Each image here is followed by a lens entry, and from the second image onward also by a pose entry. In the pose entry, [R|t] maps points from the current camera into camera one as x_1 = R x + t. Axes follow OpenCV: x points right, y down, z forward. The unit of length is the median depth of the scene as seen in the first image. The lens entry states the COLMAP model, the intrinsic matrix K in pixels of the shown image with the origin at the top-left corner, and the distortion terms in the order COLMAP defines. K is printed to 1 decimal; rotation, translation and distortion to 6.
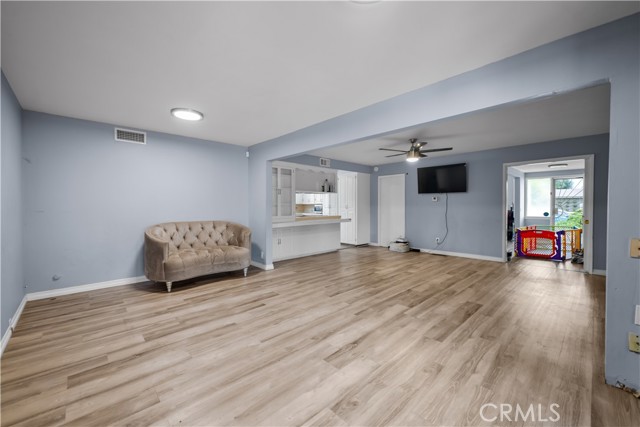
lens RADIAL K [[263.1, 0, 321.9], [0, 263.1, 217.8], [0, 0, 1]] dist [0.000614, -0.000386]
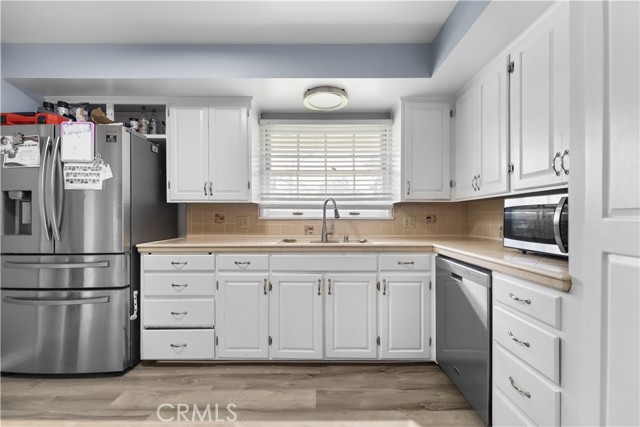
lens RADIAL K [[263.1, 0, 321.9], [0, 263.1, 217.8], [0, 0, 1]] dist [0.000614, -0.000386]
pose [[0.727435, 0.005170, -0.686157, 0.003914], [-0.036331, 0.998859, -0.030990, -0.070873], [0.685214, 0.047472, 0.726793, 2.043317]]
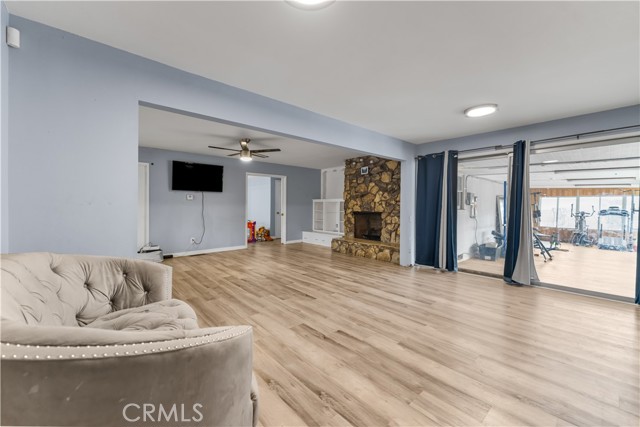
lens RADIAL K [[257.6, 0, 319.7], [0, 257.6, 217.7], [0, 0, 1]] dist [0.000239, -0.000162]
pose [[0.028405, -0.042684, 0.998685, -0.861258], [0.041259, 0.998287, 0.041494, -0.030406], [-0.998745, 0.040026, 0.030118, 0.917642]]
